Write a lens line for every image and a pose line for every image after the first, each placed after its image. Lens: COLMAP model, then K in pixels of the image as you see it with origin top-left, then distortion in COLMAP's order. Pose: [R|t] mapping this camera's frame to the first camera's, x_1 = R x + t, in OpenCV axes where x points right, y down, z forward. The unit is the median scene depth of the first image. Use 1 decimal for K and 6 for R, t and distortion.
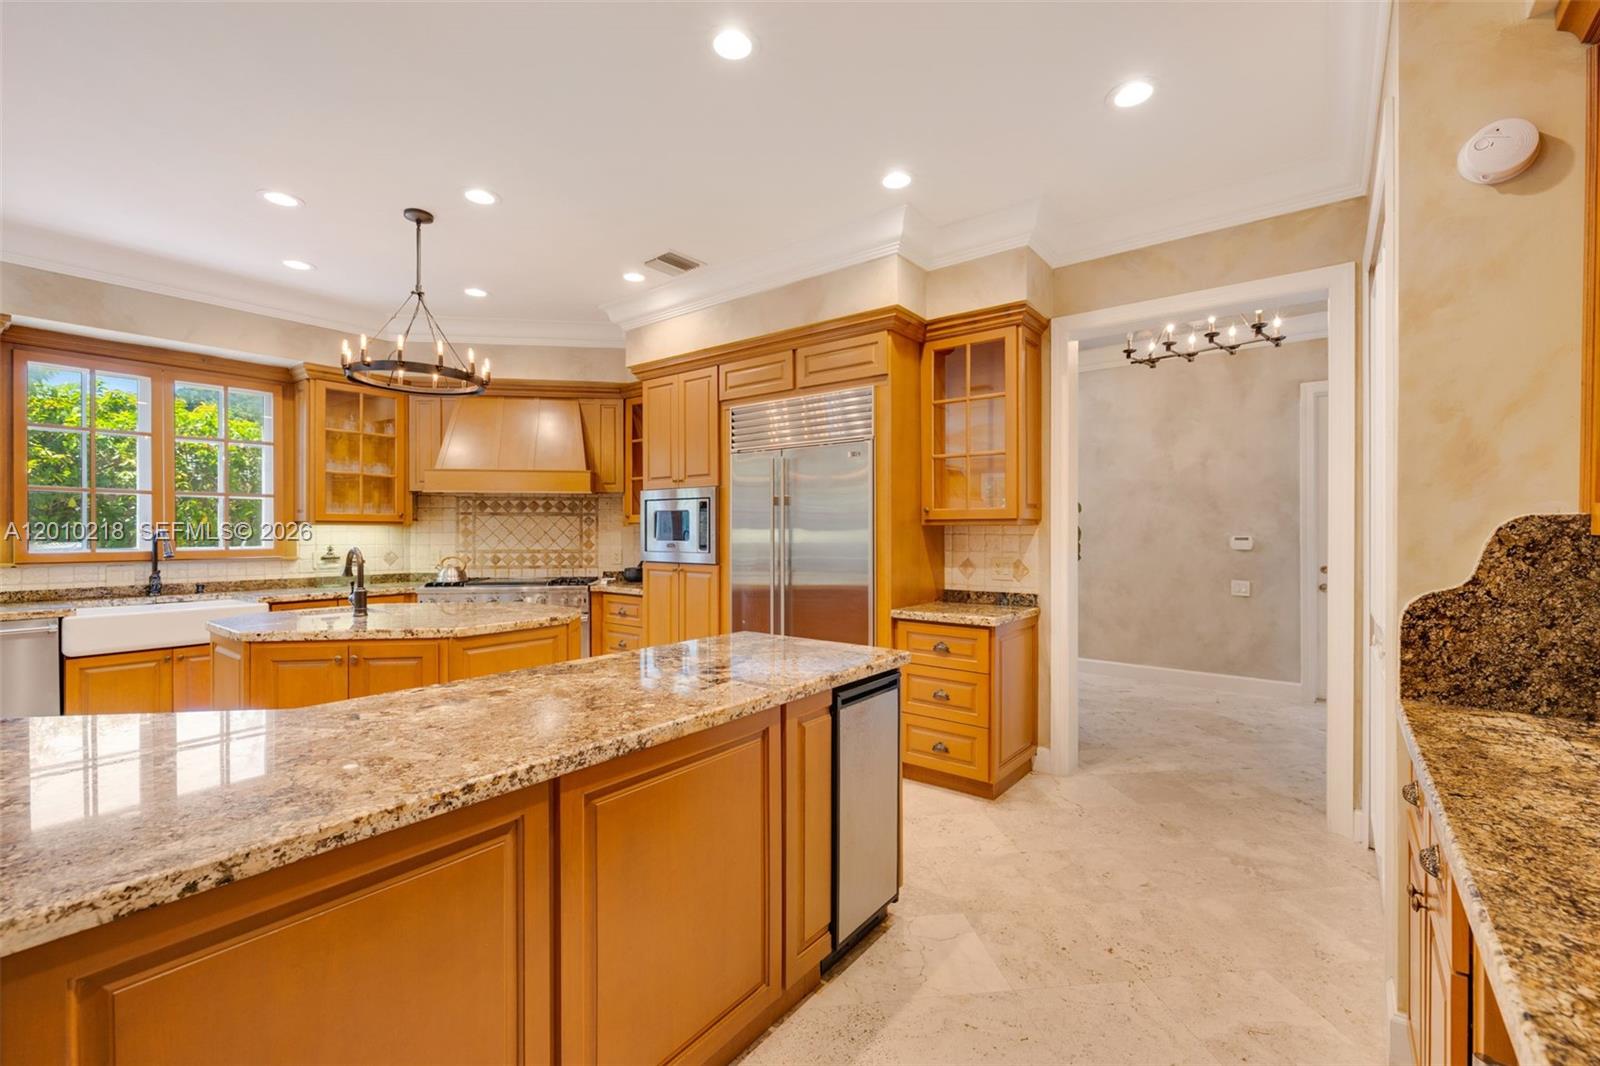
lens RADIAL K [[675.9, 0, 800.1], [0, 675.9, 532.3], [0, 0, 1]] dist [0.002012, -0.000025]
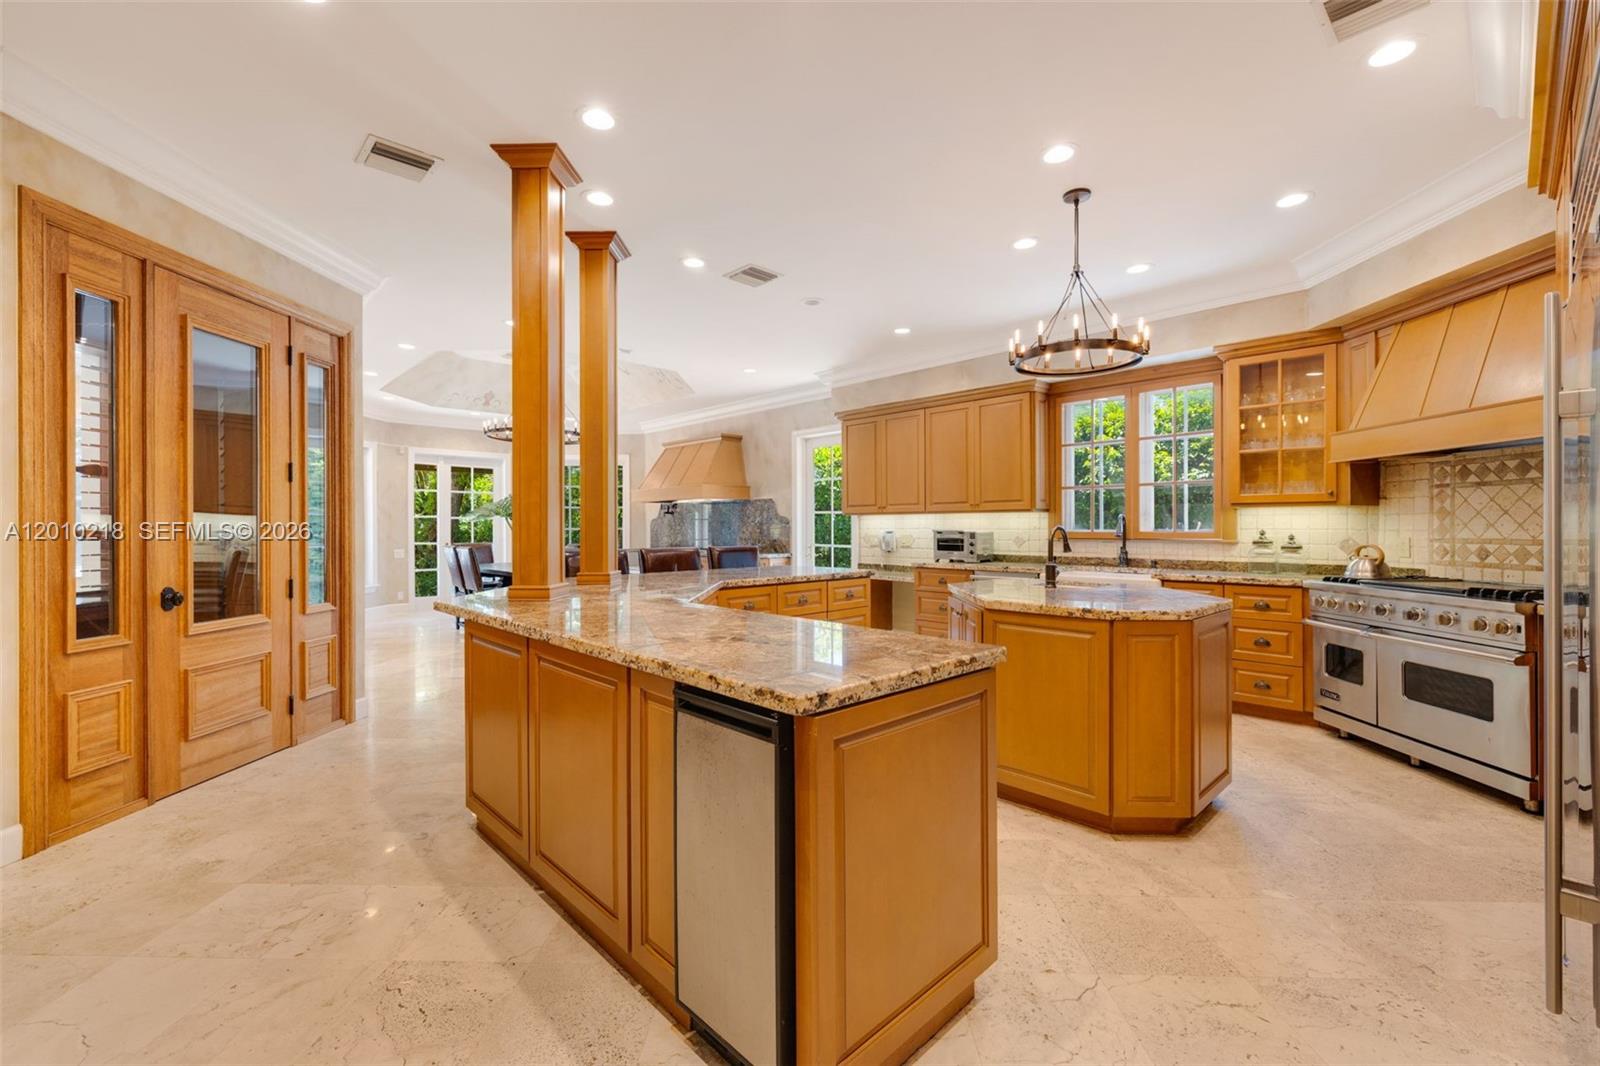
lens RADIAL K [[675.9, 0, 801.6], [0, 675.9, 533.9], [0, 0, 1]] dist [0.002012, -0.000025]
pose [[-0.158960, 0.009014, -0.987244, 0.336966], [0.000770, 0.999959, 0.009006, 0.016809], [0.987285, 0.000672, -0.158960, 0.512320]]
